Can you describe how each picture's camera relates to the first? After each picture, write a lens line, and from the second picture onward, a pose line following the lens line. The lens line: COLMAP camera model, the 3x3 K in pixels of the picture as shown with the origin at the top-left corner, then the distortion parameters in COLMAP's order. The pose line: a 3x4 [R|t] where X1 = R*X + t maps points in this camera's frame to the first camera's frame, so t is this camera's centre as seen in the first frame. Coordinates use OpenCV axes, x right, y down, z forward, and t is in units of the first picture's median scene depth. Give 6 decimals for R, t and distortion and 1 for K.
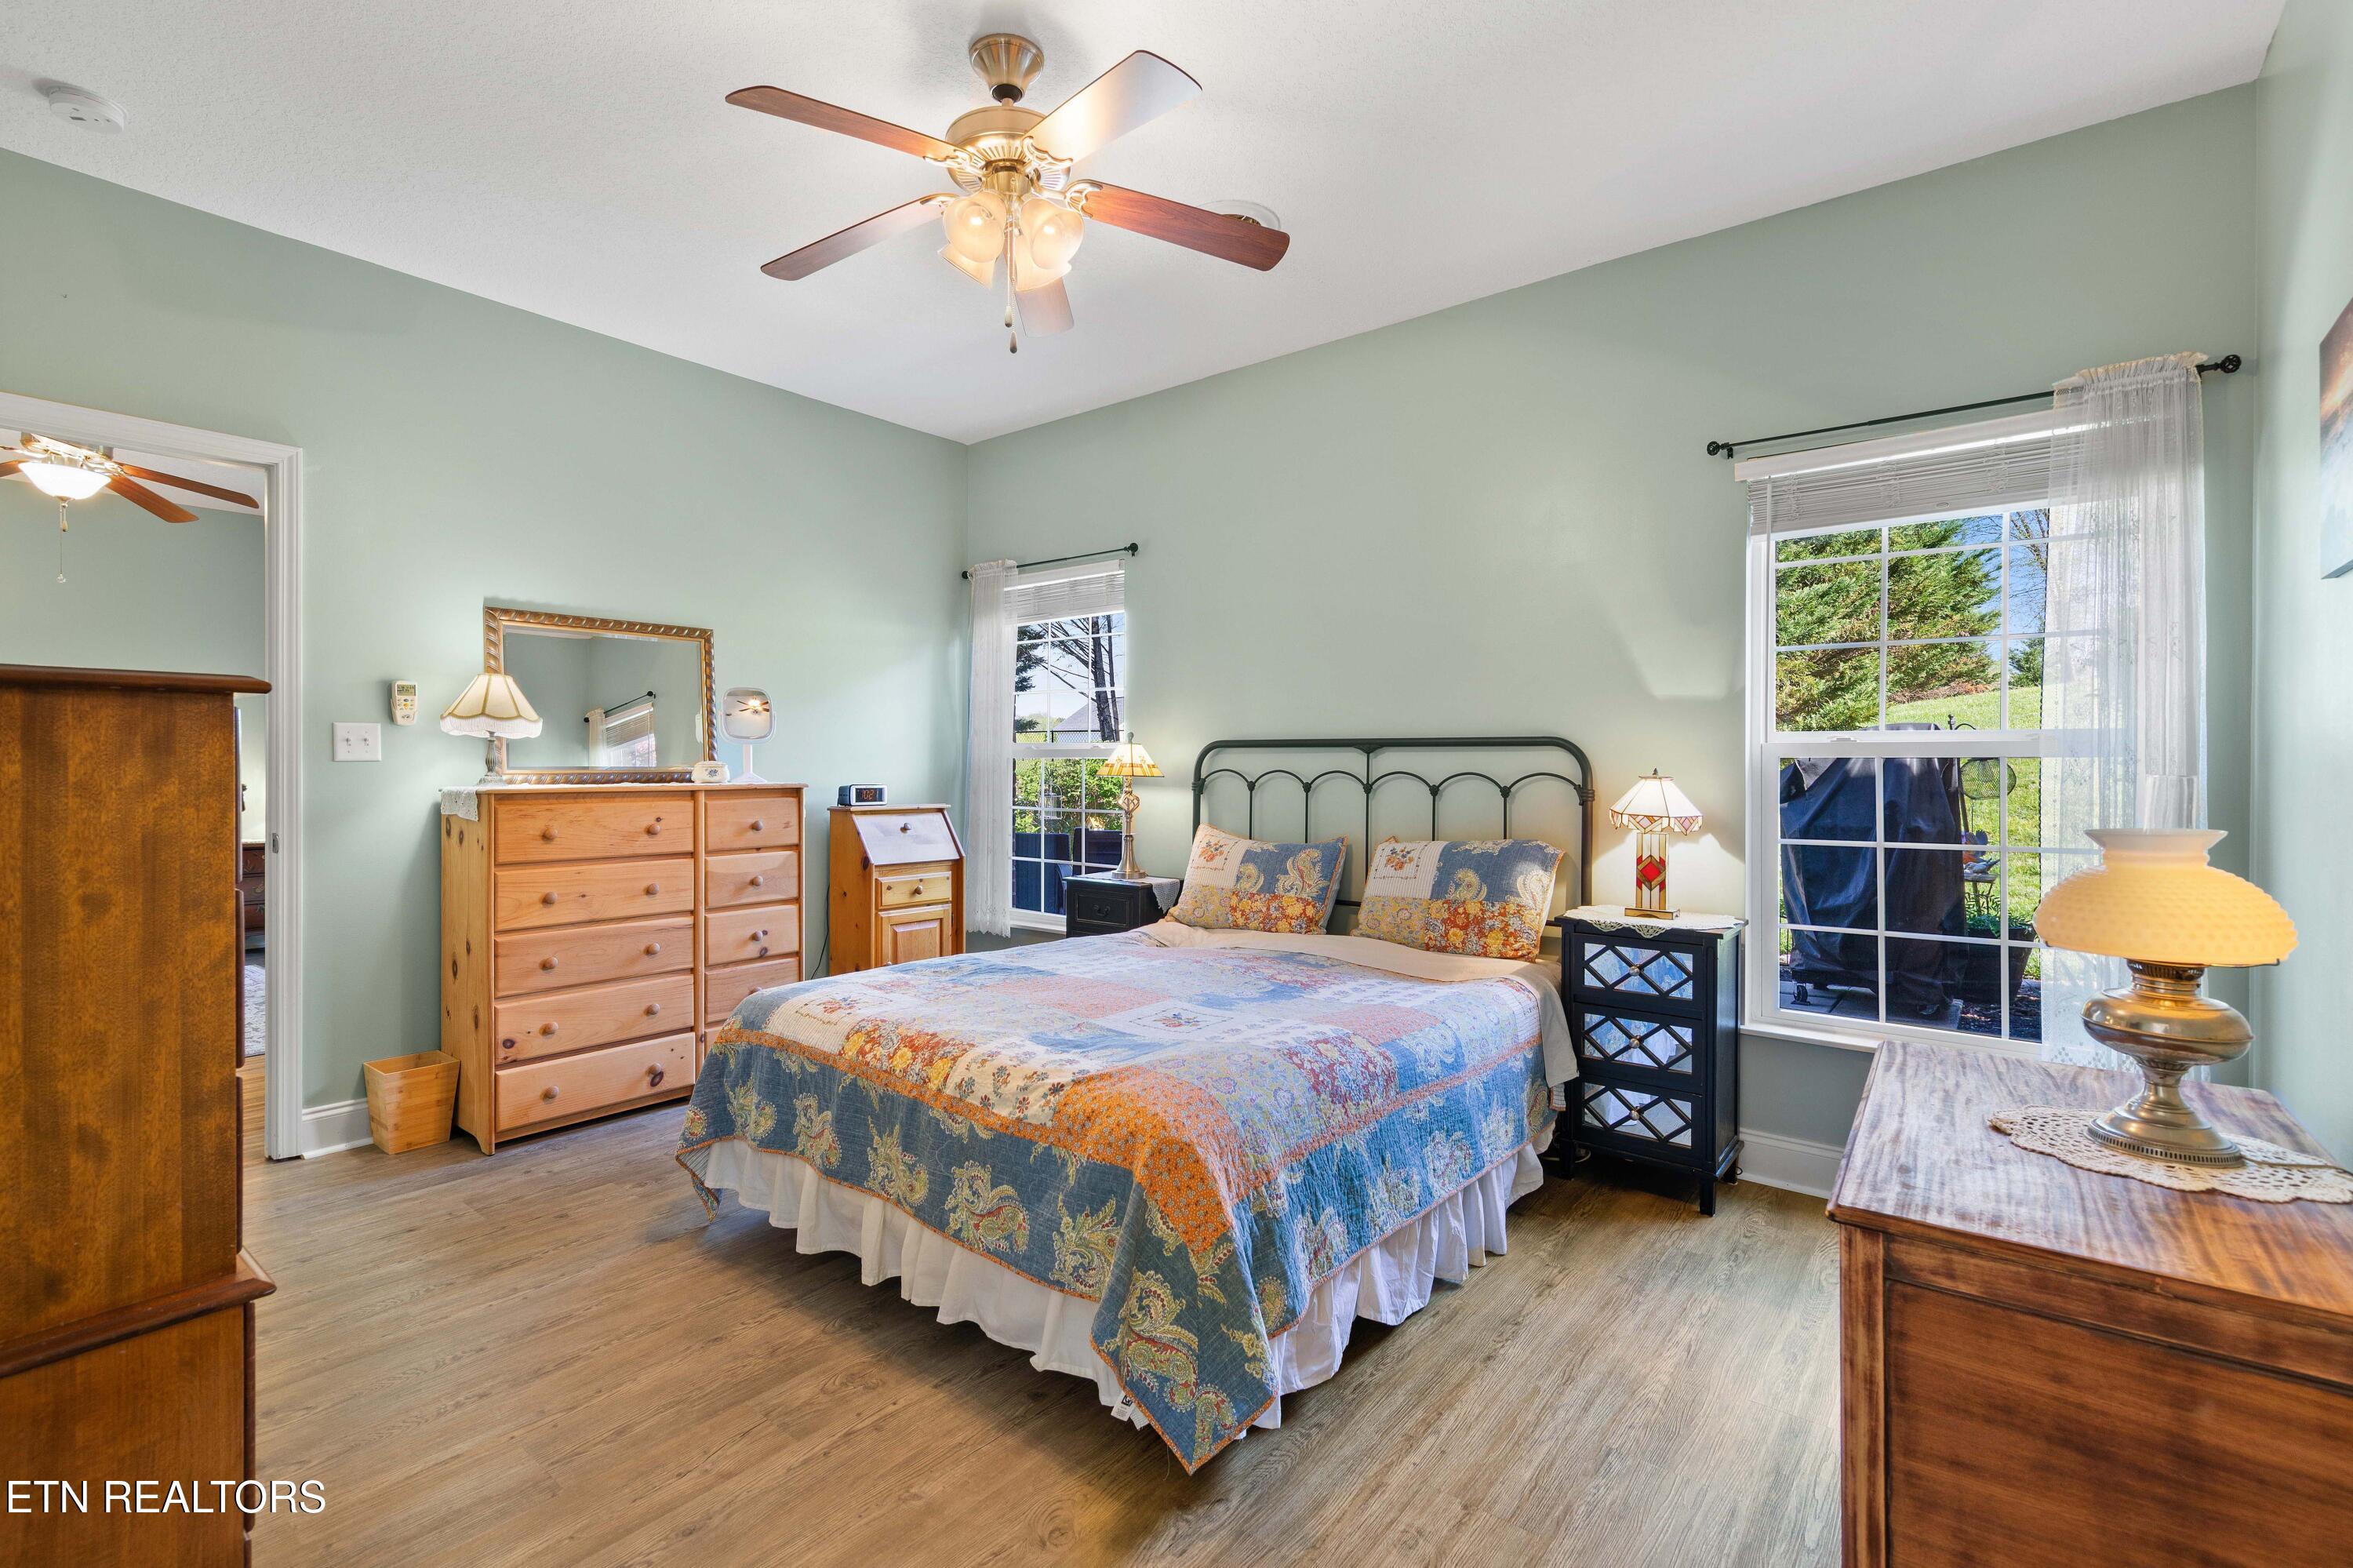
lens RADIAL K [[1082.4, 0, 1187.4], [0, 1082.4, 765.9], [0, 0, 1]] dist [0.012222, -0.004606]
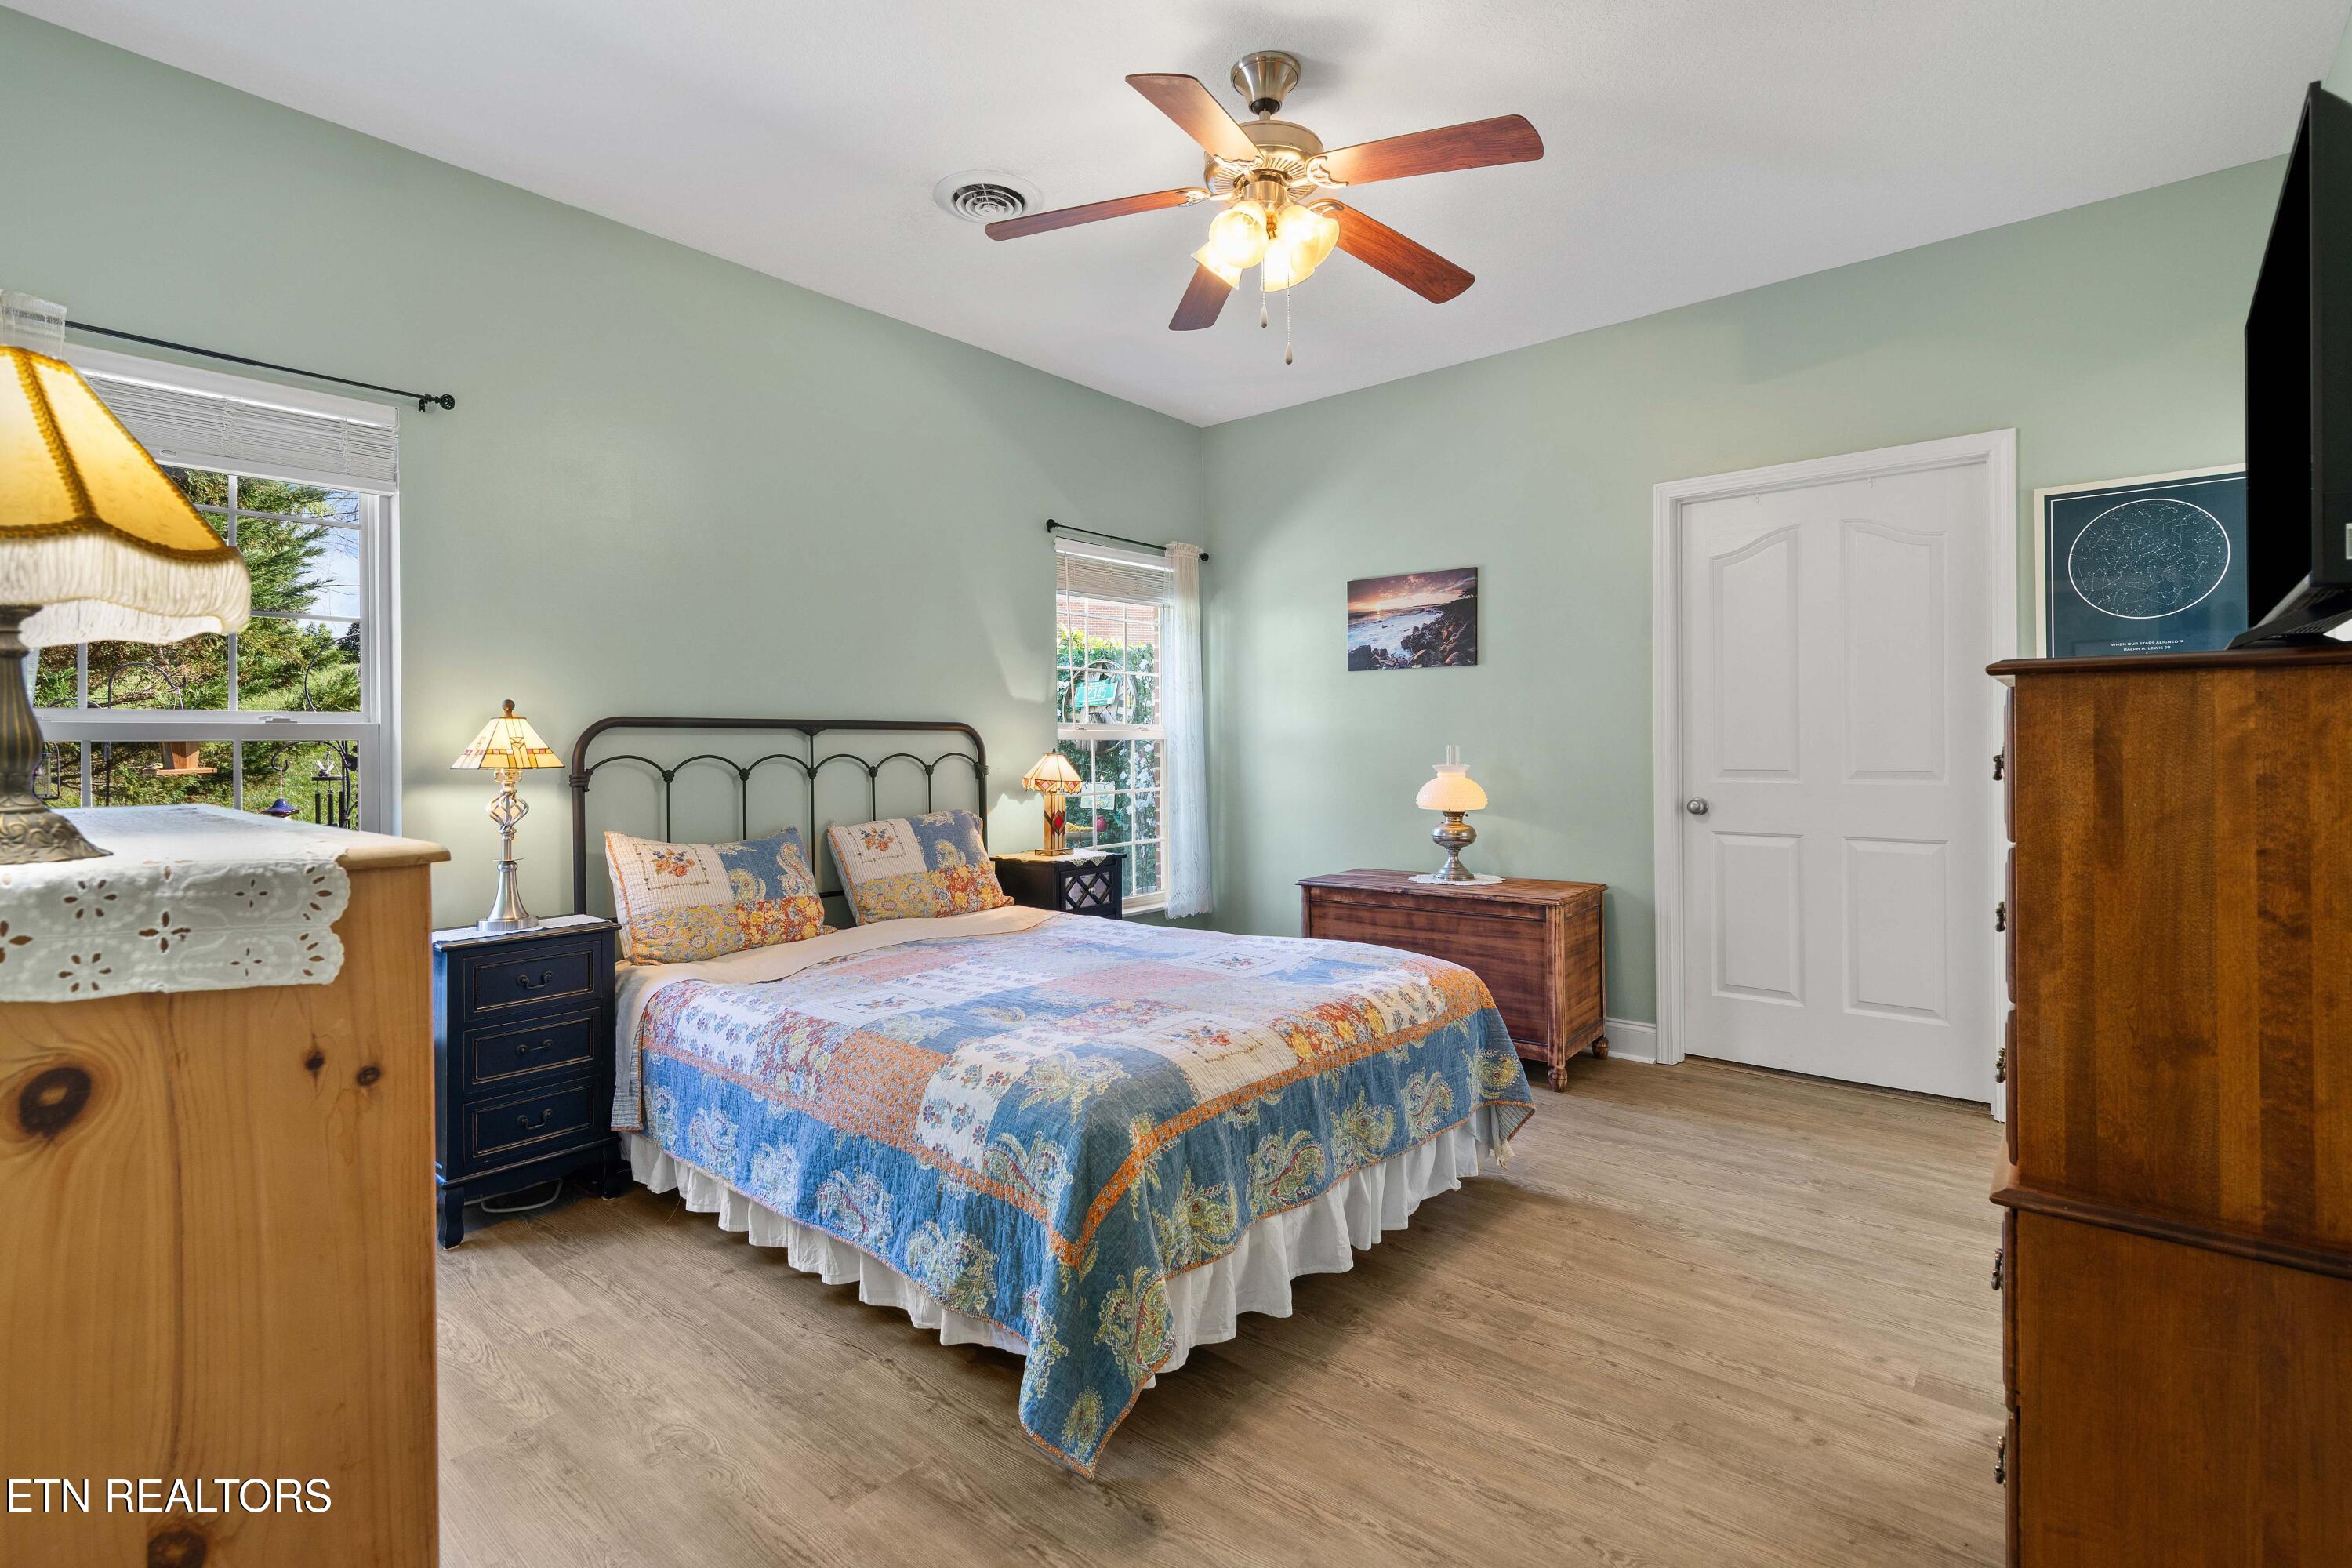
lens RADIAL K [[1079.2, 0, 1127.1], [0, 1079.2, 746.0], [0, 0, 1]] dist [0.002847, -0.000172]
pose [[0.047970, -0.001487, 0.998848, -0.823881], [0.009989, 0.999950, 0.001009, -0.000702], [-0.998799, 0.009929, 0.047982, 0.737325]]
